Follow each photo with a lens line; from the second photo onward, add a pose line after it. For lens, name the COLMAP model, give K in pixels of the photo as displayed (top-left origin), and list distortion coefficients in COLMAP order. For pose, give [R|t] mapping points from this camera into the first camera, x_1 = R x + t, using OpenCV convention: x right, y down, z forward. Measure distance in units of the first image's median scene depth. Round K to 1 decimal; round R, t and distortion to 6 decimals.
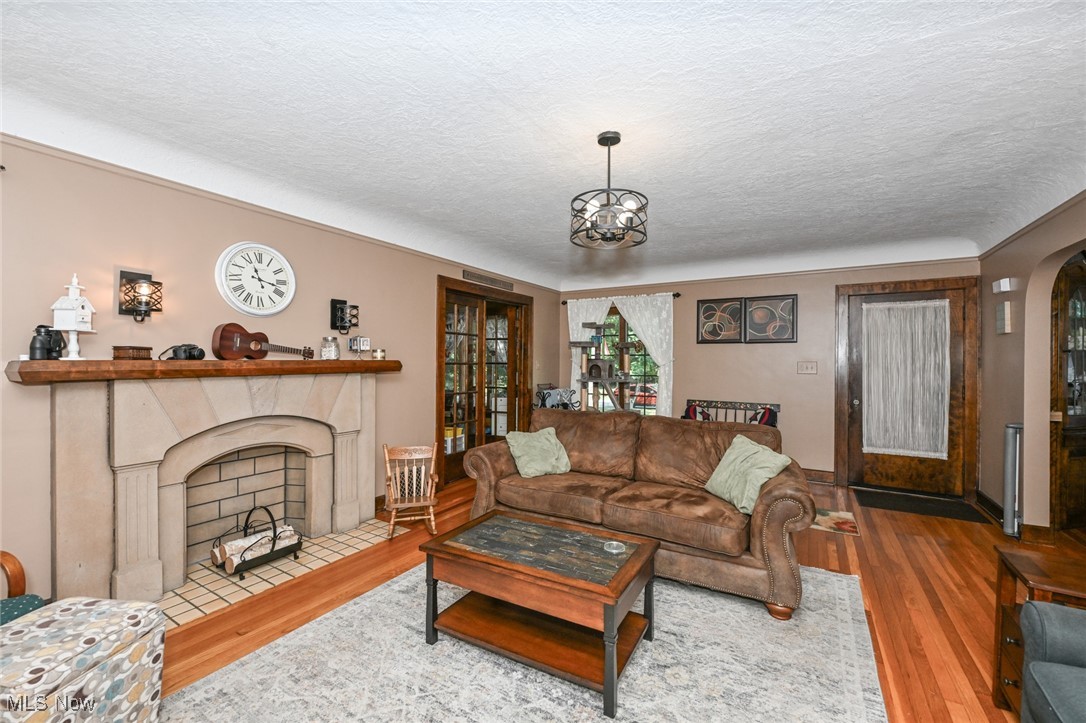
lens RADIAL K [[446.6, 0, 542.7], [0, 446.6, 362.9], [0, 0, 1]] dist [-0.001109, -0.000027]
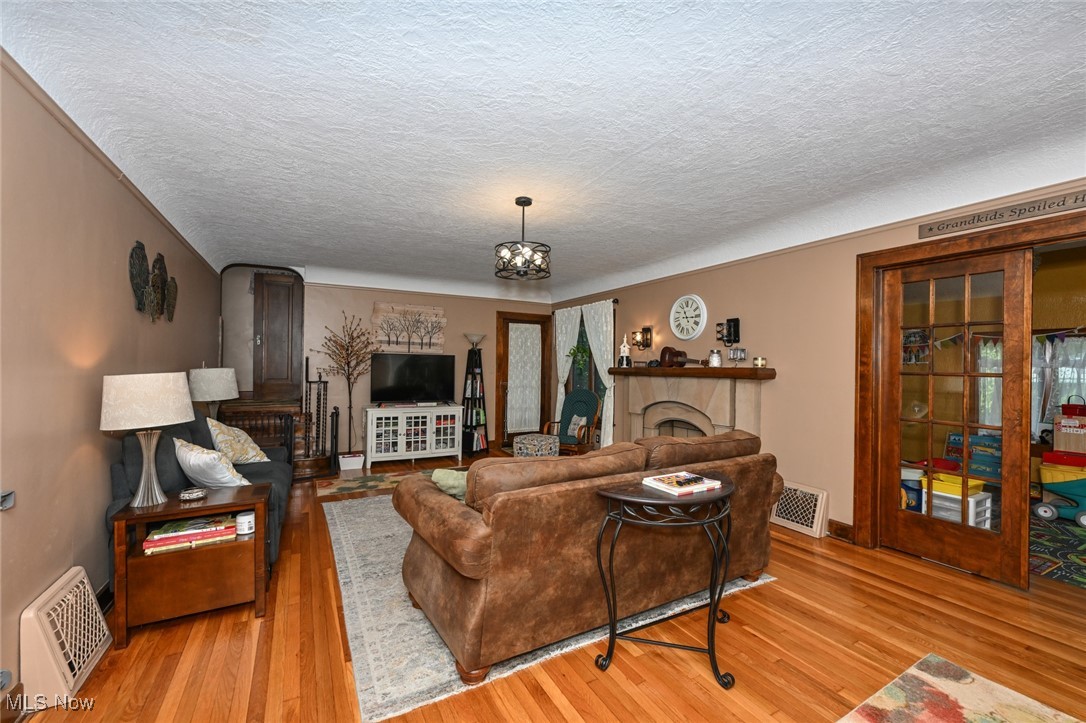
lens RADIAL K [[446.6, 0, 542.7], [0, 446.6, 362.9], [0, 0, 1]] dist [-0.001109, -0.000027]
pose [[-0.507081, -0.019796, -0.861671, 0.968003], [-0.017762, 0.999764, -0.012516, 0.005809], [0.861715, 0.008958, -0.507313, 1.315967]]
